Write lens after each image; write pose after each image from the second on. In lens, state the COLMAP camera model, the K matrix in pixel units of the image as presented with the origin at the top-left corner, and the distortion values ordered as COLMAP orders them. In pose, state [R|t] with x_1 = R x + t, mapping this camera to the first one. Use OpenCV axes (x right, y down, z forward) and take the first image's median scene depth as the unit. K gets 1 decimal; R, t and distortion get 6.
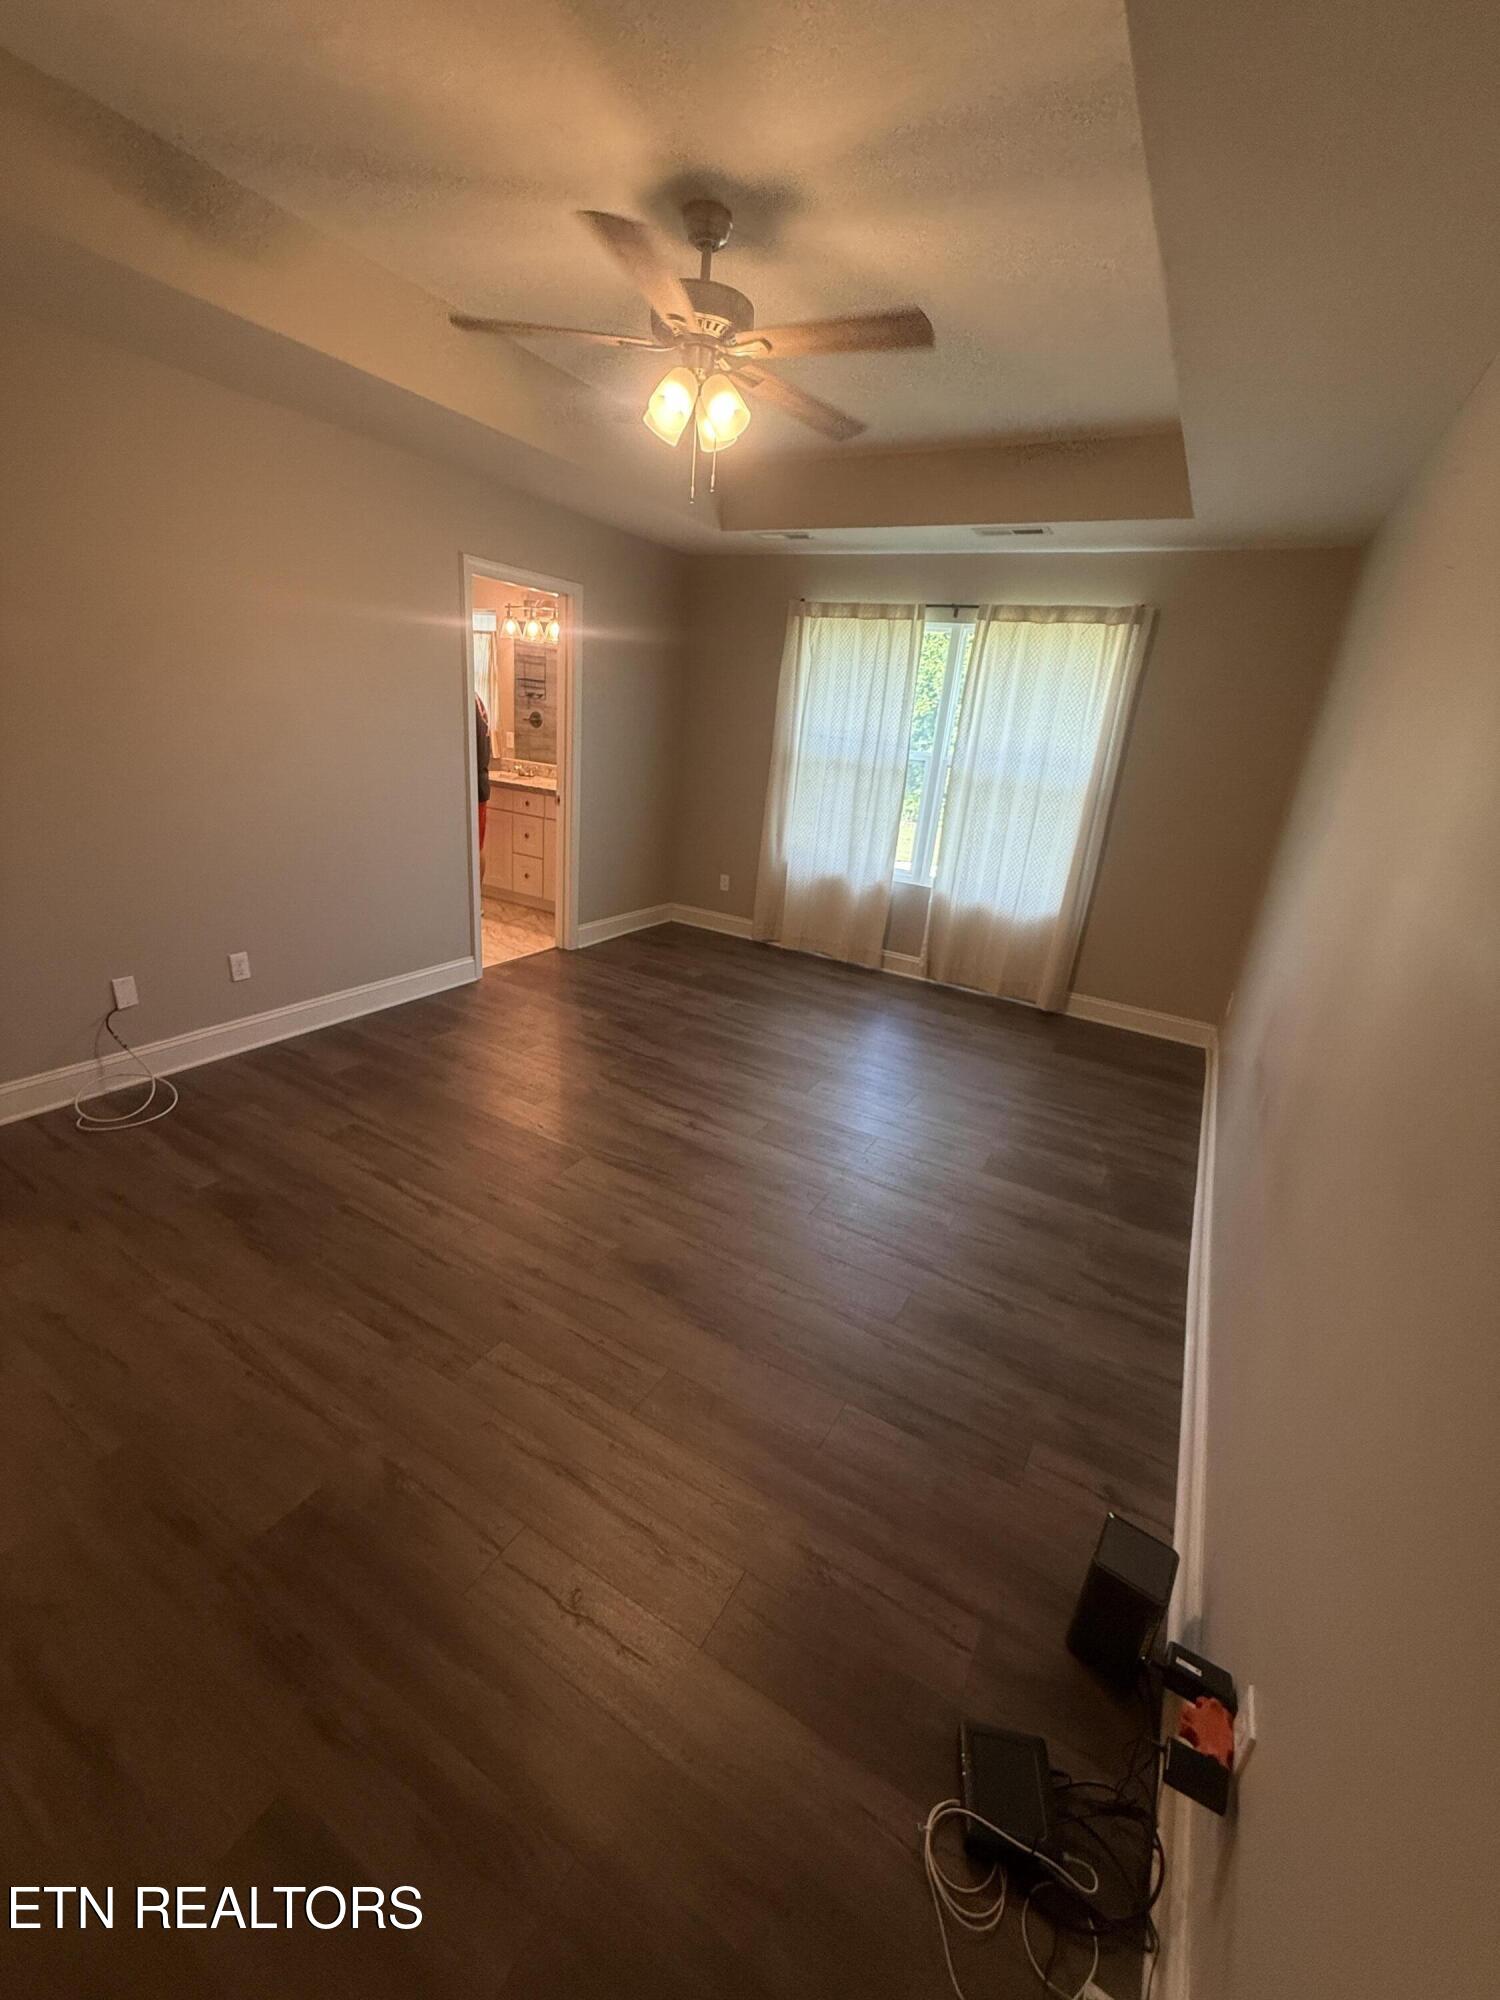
lens RADIAL K [[799.6, 0, 750.0], [0, 799.6, 1000.0], [0, 0, 1]] dist [-0.001235, -0.000158]
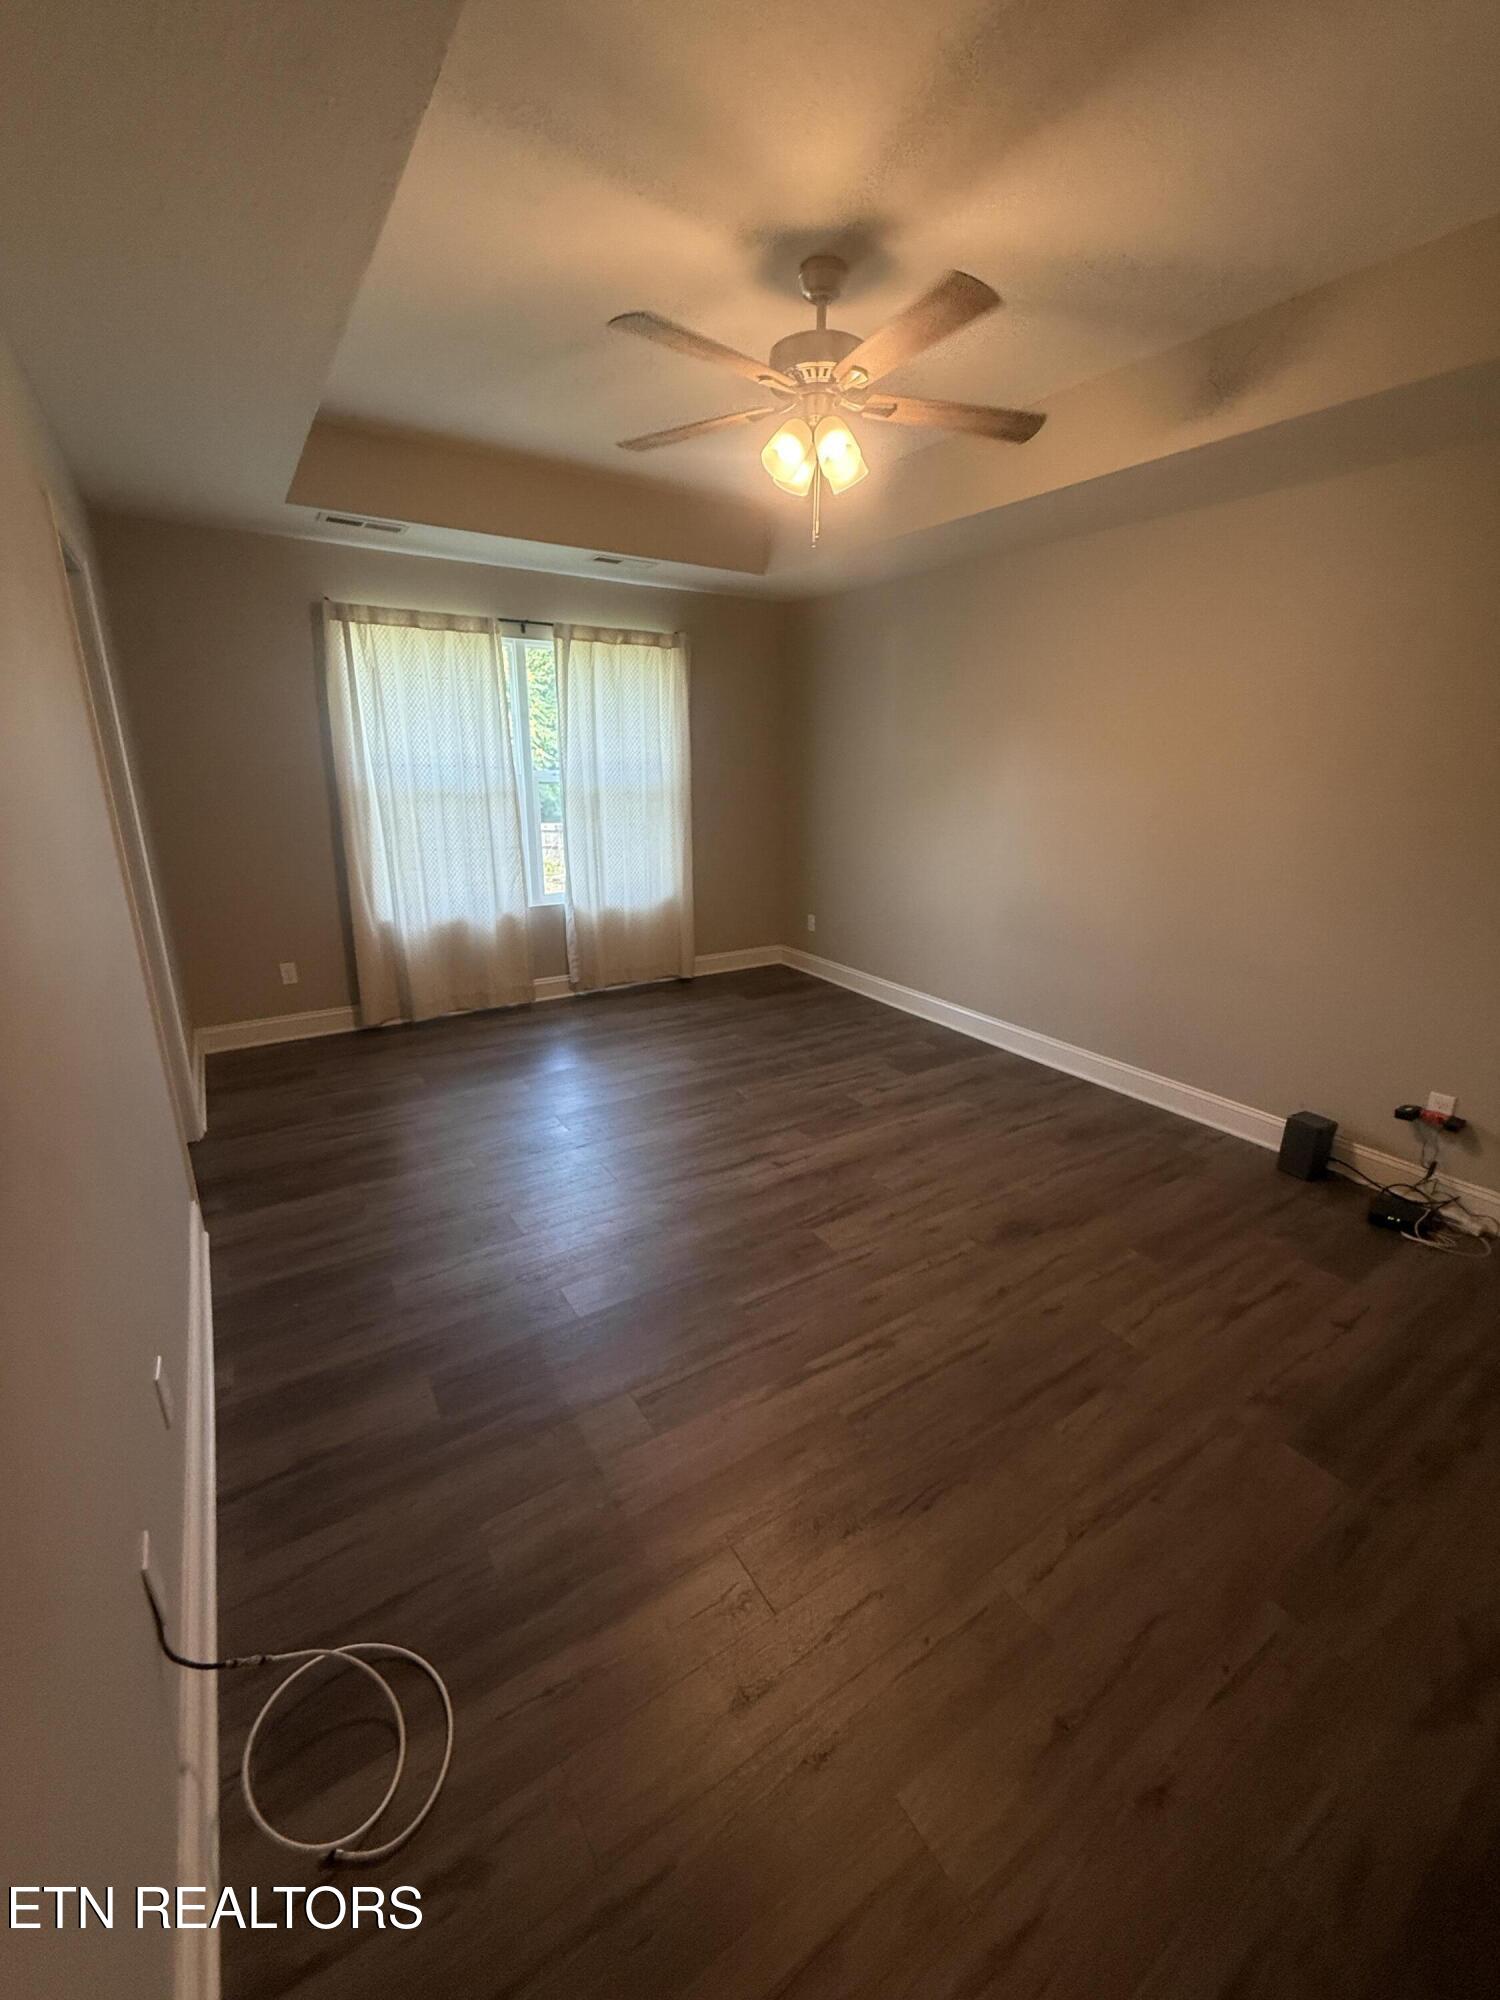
lens RADIAL K [[799.6, 0, 750.0], [0, 799.6, 1000.0], [0, 0, 1]] dist [-0.001235, -0.000158]
pose [[0.449715, -0.341702, 0.825225, -0.573964], [0.329842, 0.922153, 0.202086, -0.166218], [-0.830036, 0.181313, 0.527414, 0.325628]]
